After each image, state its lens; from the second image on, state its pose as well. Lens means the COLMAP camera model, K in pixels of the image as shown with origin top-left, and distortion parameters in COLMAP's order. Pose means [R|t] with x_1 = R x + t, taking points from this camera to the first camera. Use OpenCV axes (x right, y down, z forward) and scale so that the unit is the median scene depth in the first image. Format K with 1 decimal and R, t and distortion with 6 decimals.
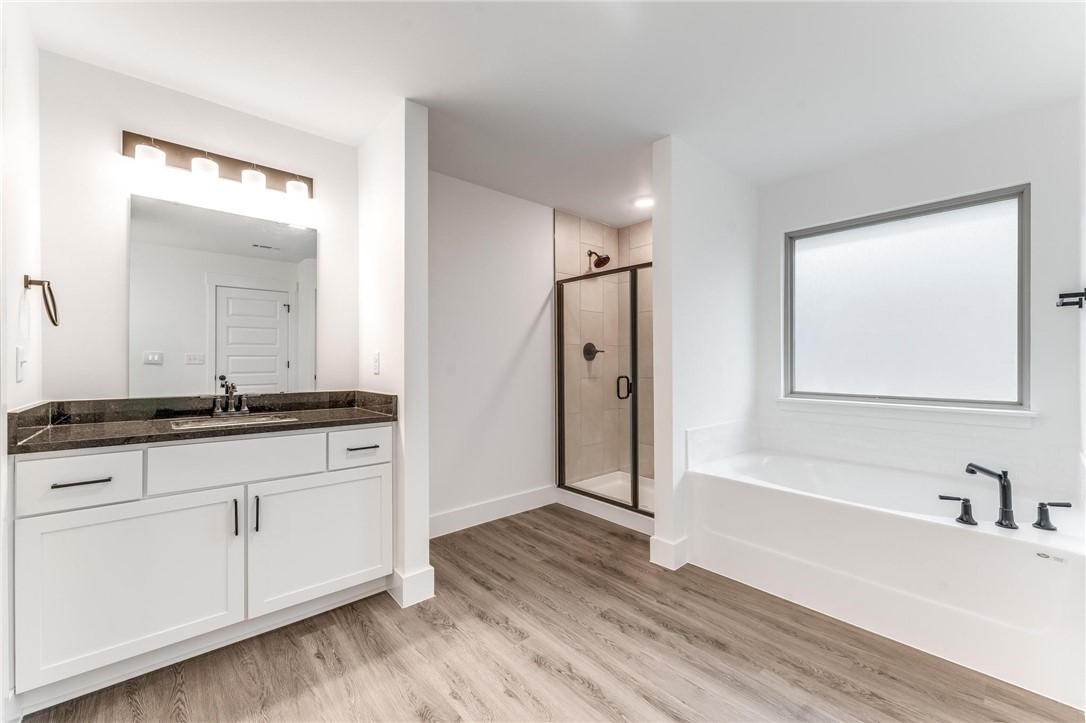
lens RADIAL K [[432.4, 0, 540.8], [0, 432.4, 361.4], [0, 0, 1]] dist [-0.001530, 0.000427]
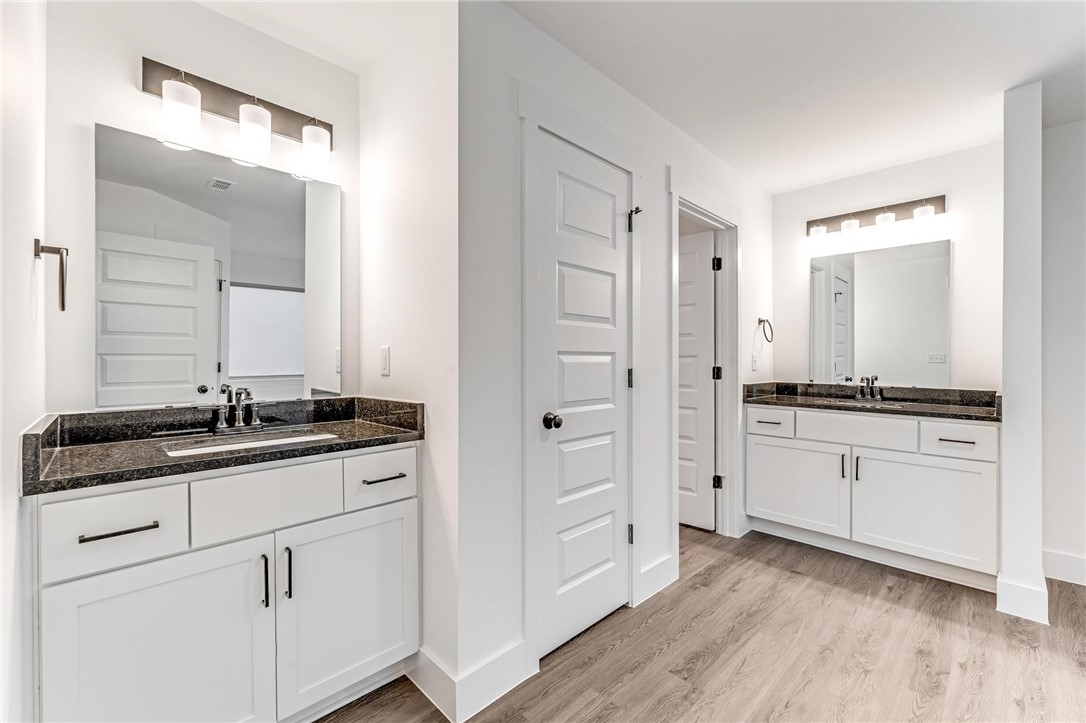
lens RADIAL K [[457.1, 0, 543.8], [0, 457.1, 358.6], [0, 0, 1]] dist [-0.000773, -0.000074]
pose [[0.055985, -0.002649, -0.998428, 0.745878], [-0.000242, 0.999996, -0.002666, -0.003047], [0.998432, 0.000390, 0.055984, -0.105843]]
